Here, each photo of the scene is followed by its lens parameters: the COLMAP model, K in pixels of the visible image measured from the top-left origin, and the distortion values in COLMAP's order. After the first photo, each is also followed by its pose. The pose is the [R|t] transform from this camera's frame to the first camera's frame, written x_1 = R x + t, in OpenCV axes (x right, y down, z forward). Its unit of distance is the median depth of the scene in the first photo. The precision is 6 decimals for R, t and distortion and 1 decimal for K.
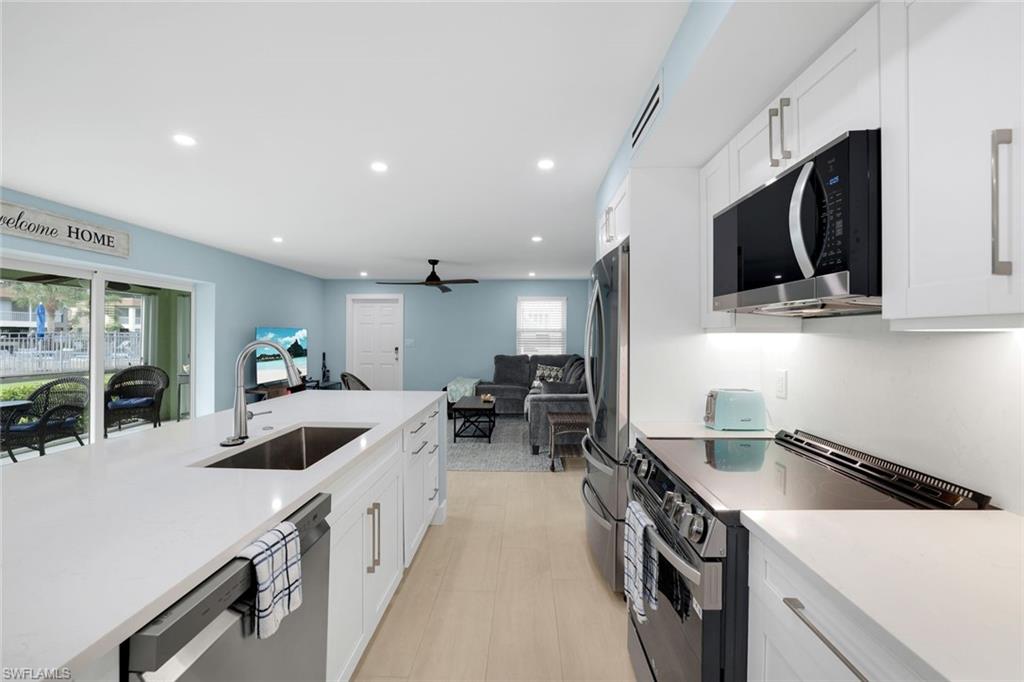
lens RADIAL K [[455.7, 0, 511.0], [0, 455.7, 335.4], [0, 0, 1]] dist [-0.031979, 0.000648]
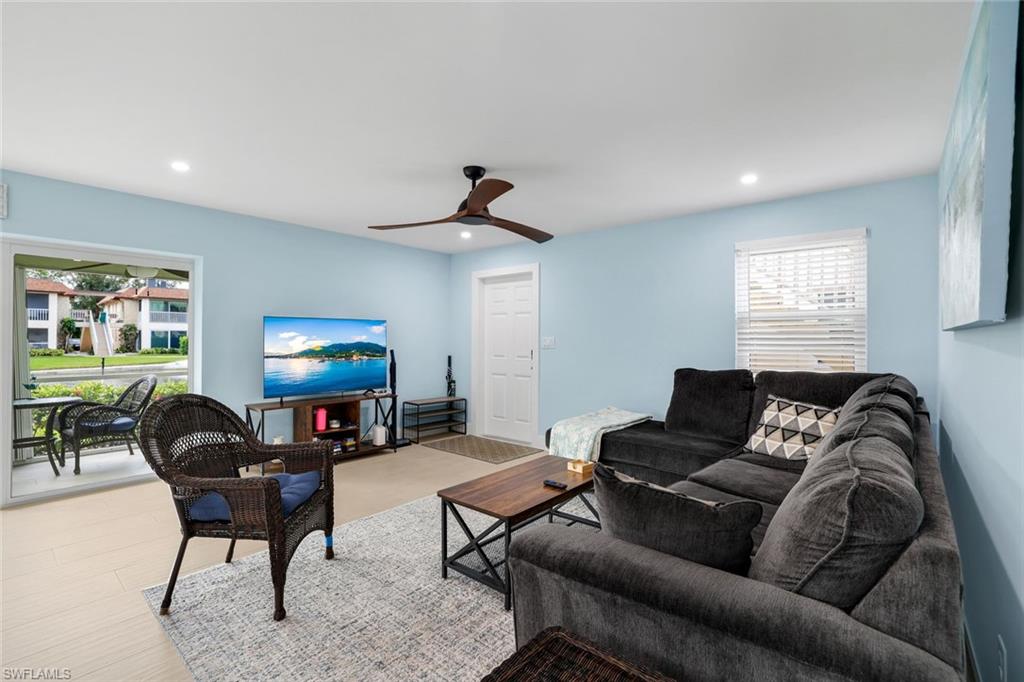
lens RADIAL K [[466.9, 0, 514.1], [0, 466.9, 338.1], [0, 0, 1]] dist [-0.043592, 0.019677]
pose [[0.786458, -0.003612, -0.617633, 0.132434], [0.002048, 0.999993, -0.003241, 0.013134], [0.617640, 0.001284, 0.786460, 0.506032]]
